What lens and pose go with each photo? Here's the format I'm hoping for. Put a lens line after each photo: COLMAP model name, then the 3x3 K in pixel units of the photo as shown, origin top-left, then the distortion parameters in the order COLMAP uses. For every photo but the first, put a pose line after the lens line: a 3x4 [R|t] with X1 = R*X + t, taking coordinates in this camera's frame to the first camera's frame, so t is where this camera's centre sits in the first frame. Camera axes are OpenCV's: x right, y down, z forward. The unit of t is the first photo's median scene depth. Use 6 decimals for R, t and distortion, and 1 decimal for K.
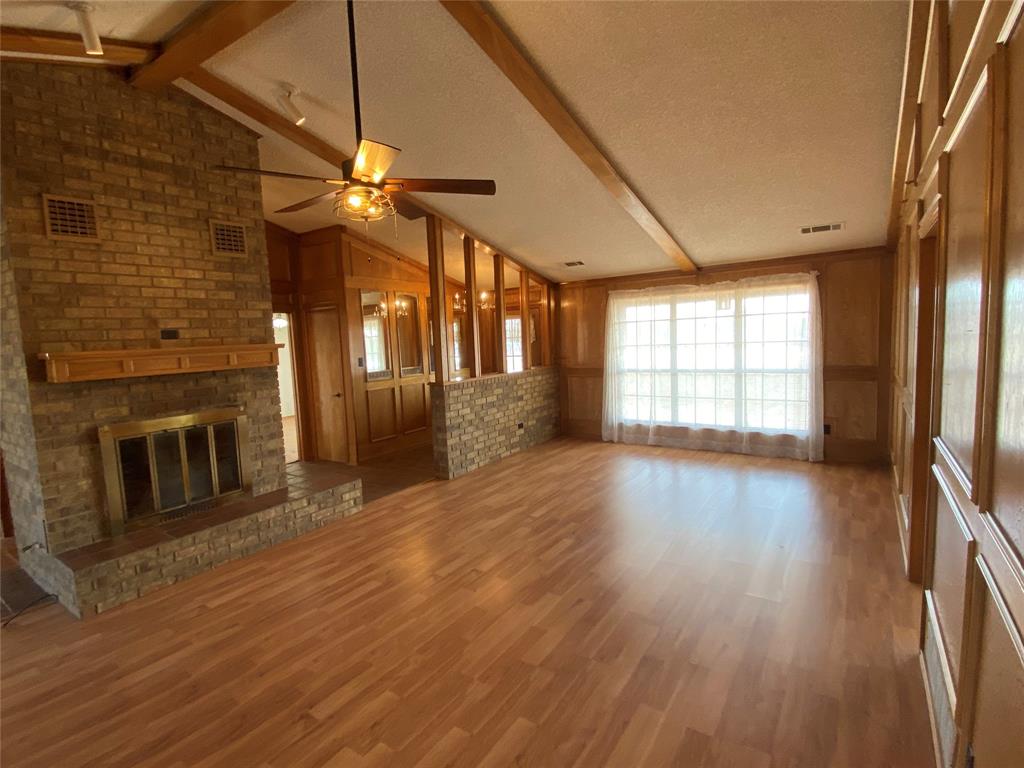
lens RADIAL K [[501.7, 0, 520.1], [0, 501.7, 383.6], [0, 0, 1]] dist [-0.014045, -0.001066]
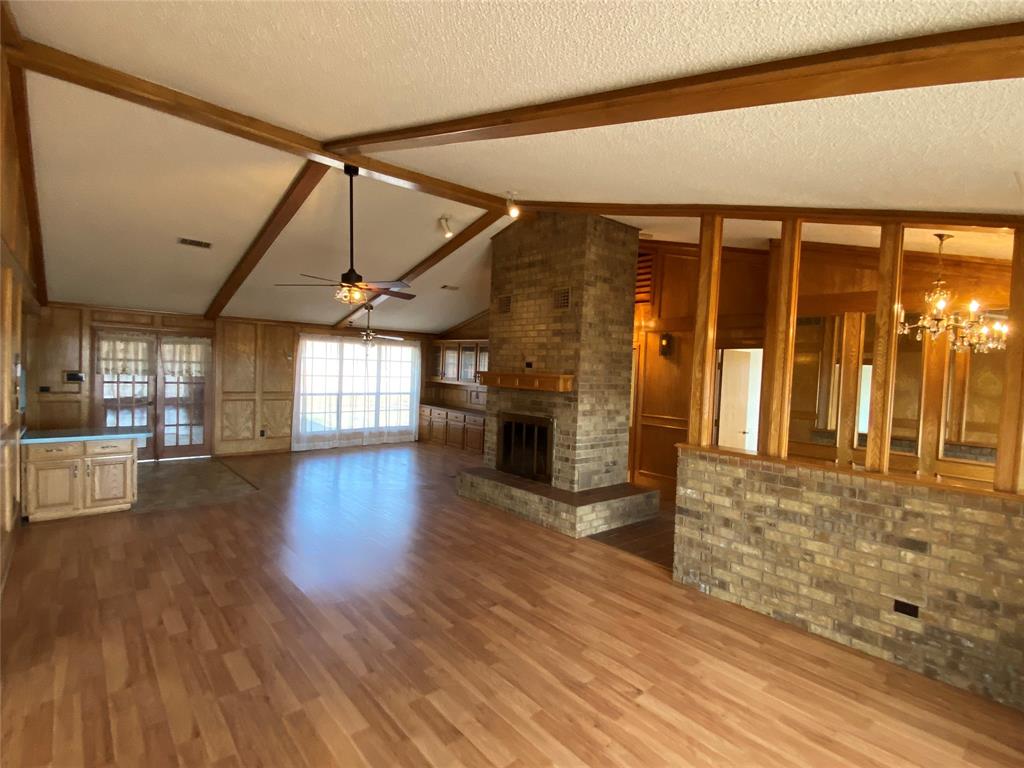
lens RADIAL K [[501.7, 0, 520.1], [0, 501.7, 383.6], [0, 0, 1]] dist [-0.014045, -0.001066]
pose [[-0.279183, 0.052587, -0.958797, 0.586542], [-0.124431, 0.988099, 0.090427, -0.122390], [0.952142, 0.144550, -0.269317, 0.944635]]
